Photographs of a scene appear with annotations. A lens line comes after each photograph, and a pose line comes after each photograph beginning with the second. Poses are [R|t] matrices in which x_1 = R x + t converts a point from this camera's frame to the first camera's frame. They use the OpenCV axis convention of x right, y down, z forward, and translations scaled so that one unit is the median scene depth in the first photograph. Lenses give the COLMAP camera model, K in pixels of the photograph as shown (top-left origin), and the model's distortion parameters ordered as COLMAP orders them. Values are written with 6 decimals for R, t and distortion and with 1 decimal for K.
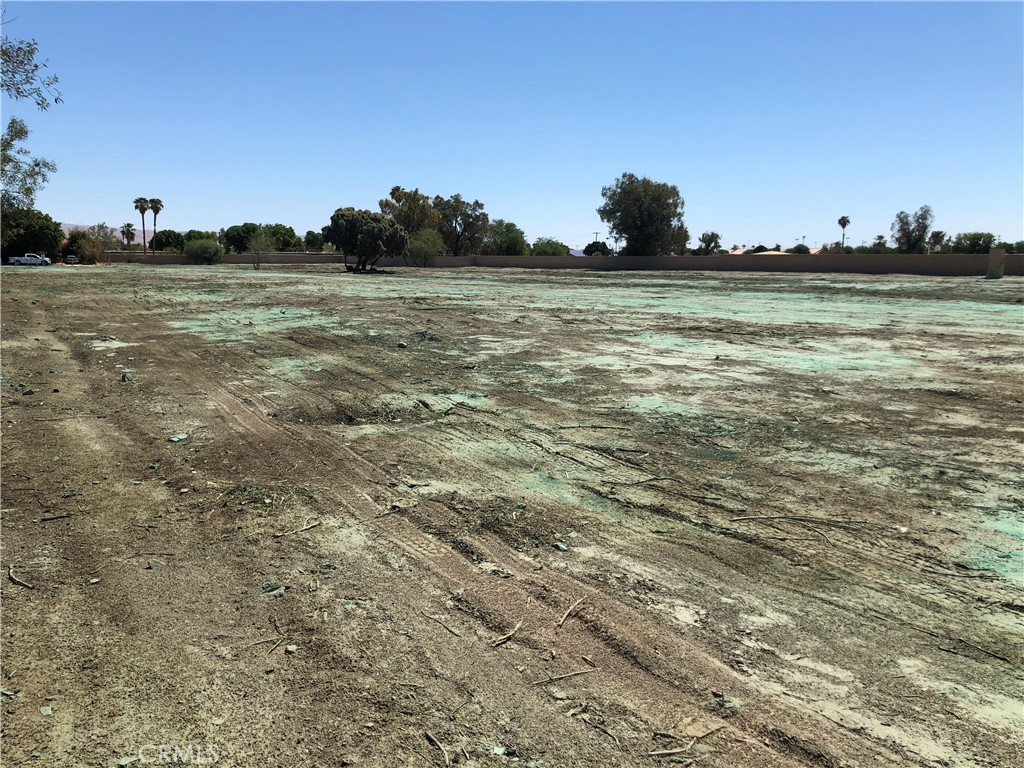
lens RADIAL K [[840.2, 0, 511.8], [0, 840.2, 385.8], [0, 0, 1]] dist [0.026260, -0.012673]
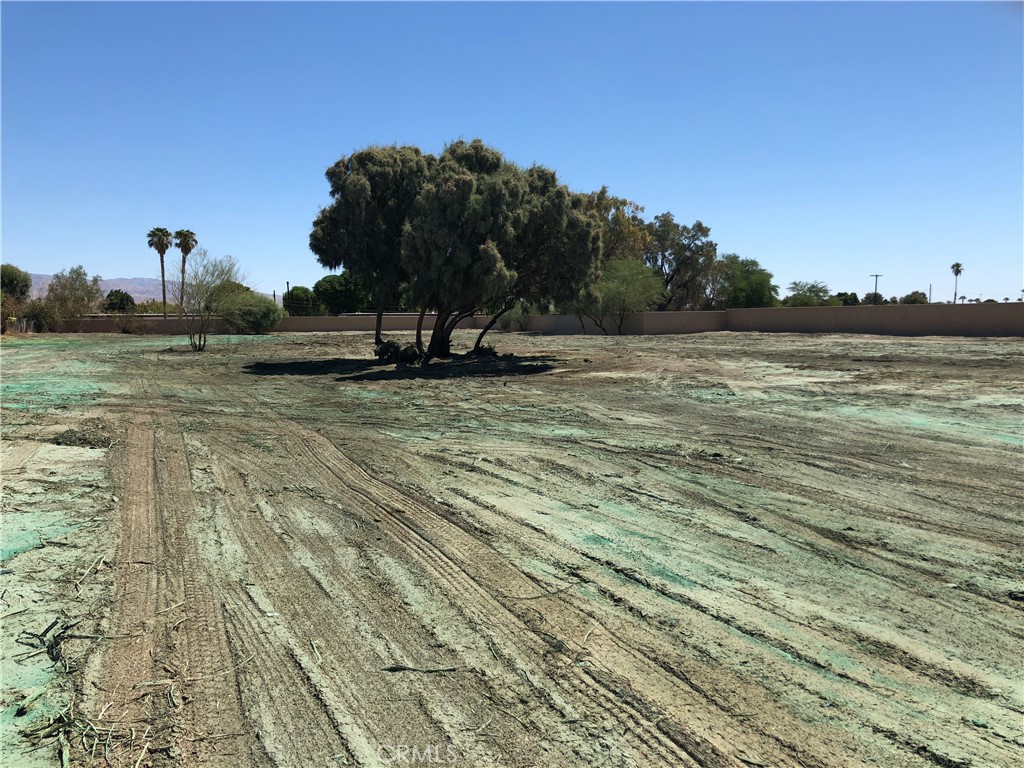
lens RADIAL K [[840.2, 0, 507.6], [0, 840.2, 383.3], [0, 0, 1]] dist [0.026260, -0.012673]
pose [[0.978755, 0.001593, -0.205025, -0.052064], [-0.017077, 0.997129, -0.073776, -0.058246], [0.204319, 0.075710, 0.975972, 0.392728]]
